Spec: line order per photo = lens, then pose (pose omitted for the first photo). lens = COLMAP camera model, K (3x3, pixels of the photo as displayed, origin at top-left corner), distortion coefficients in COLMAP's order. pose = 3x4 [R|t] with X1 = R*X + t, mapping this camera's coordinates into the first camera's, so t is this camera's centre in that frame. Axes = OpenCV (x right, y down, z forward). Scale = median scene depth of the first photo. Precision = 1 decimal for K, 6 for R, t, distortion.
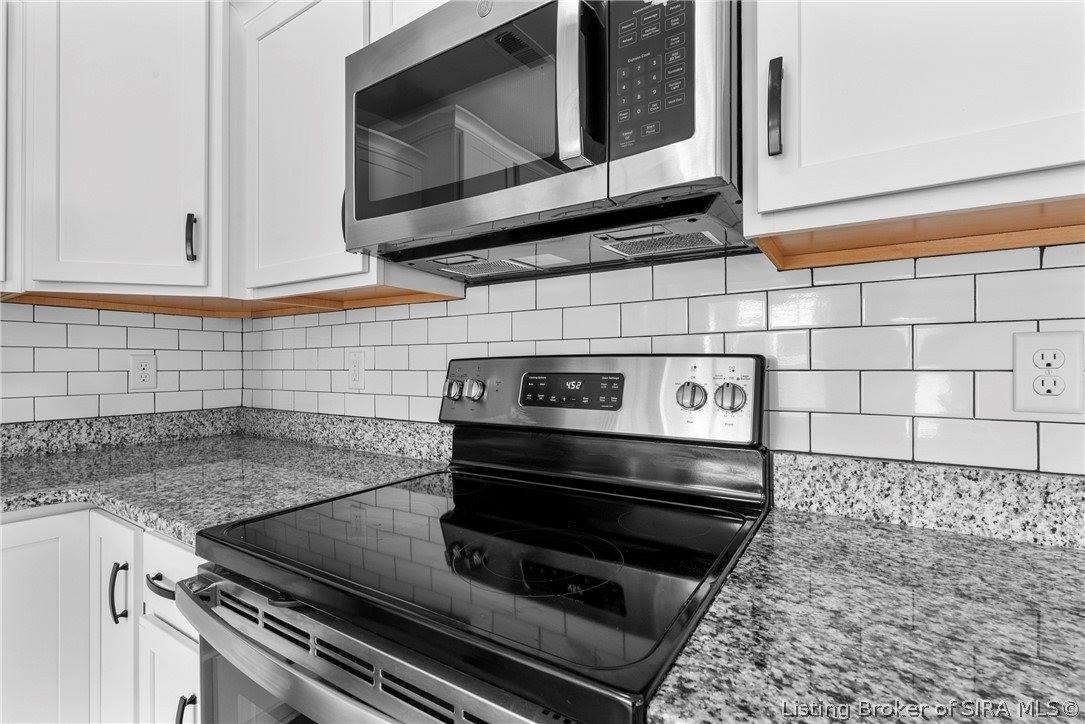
lens RADIAL K [[498.5, 0, 541.3], [0, 498.5, 361.6], [0, 0, 1]] dist [0.000373, -0.000780]
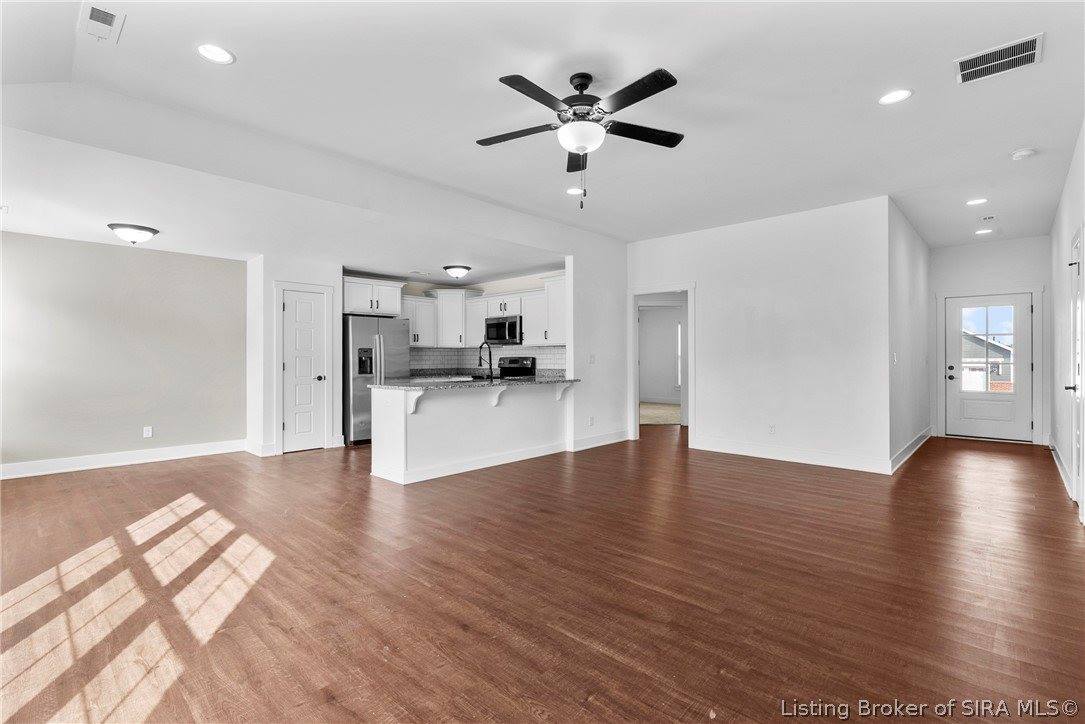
lens RADIAL K [[498.5, 0, 543.9], [0, 498.5, 359.6], [0, 0, 1]] dist [0.000373, -0.000780]
pose [[0.982008, -0.000644, -0.188837, 1.669076], [0.001311, 0.999993, 0.003408, 0.001156], [0.188833, -0.003594, 0.982003, -5.453669]]
